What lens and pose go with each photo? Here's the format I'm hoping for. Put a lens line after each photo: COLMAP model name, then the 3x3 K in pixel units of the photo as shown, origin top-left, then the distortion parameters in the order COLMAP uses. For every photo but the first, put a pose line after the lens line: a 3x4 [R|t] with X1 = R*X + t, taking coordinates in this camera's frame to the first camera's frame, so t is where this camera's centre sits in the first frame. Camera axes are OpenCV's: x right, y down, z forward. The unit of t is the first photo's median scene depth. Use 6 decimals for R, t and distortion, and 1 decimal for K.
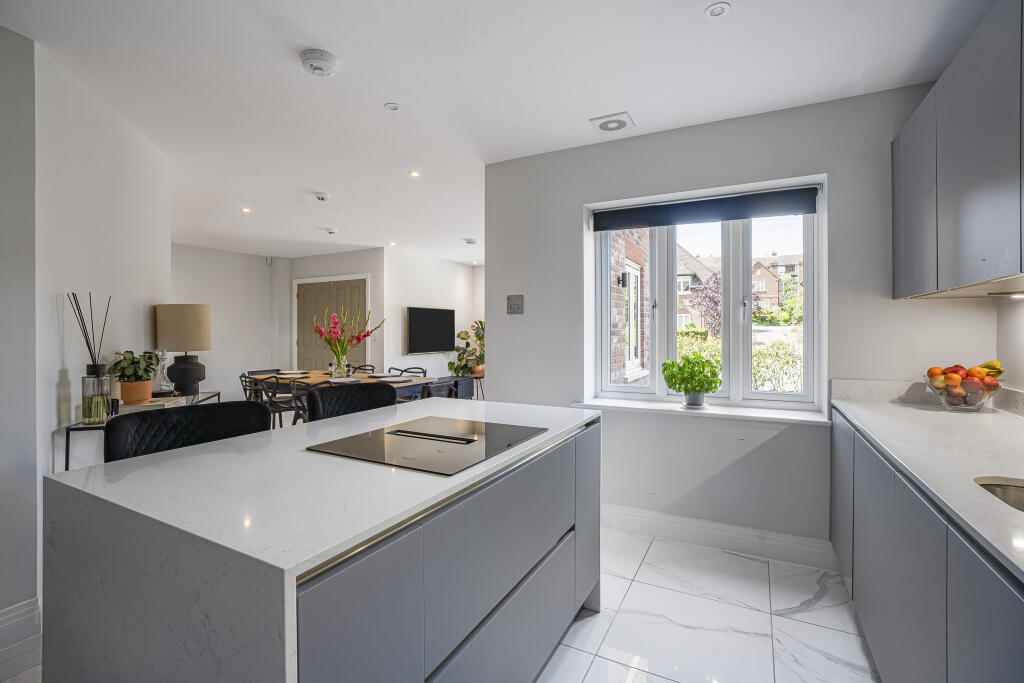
lens RADIAL K [[477.9, 0, 513.2], [0, 477.9, 333.4], [0, 0, 1]] dist [-0.002504, -0.000177]
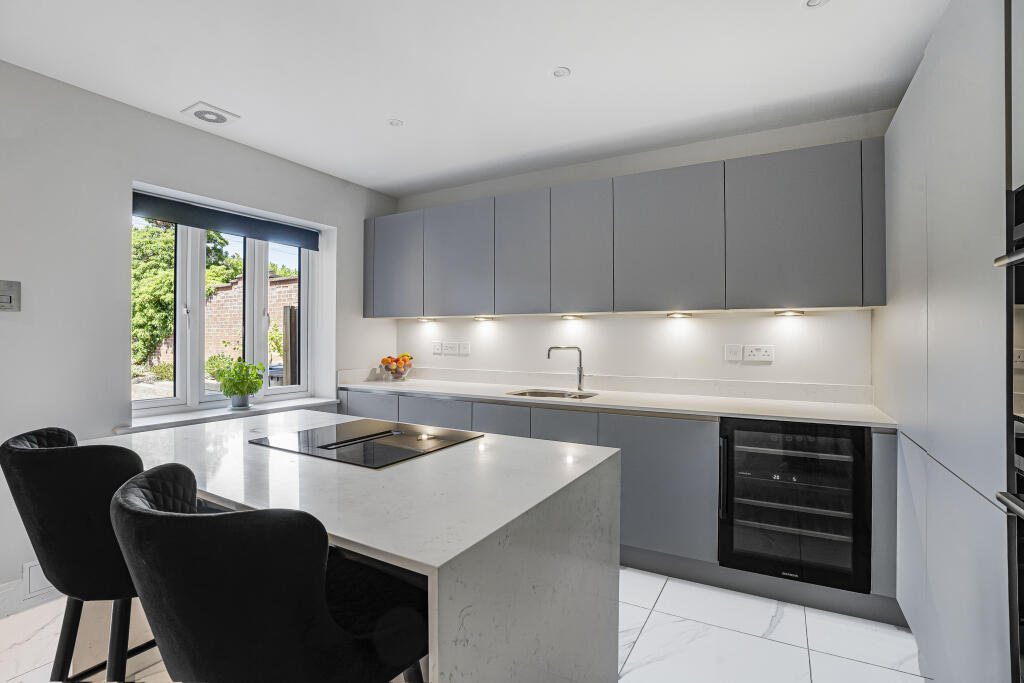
lens RADIAL K [[477.9, 0, 513.2], [0, 477.9, 333.4], [0, 0, 1]] dist [-0.002504, -0.000177]
pose [[0.042971, 0.006826, 0.999053, -0.585666], [0.003834, 0.999968, -0.006997, -0.003242], [-0.999069, 0.004131, 0.042944, 0.310861]]
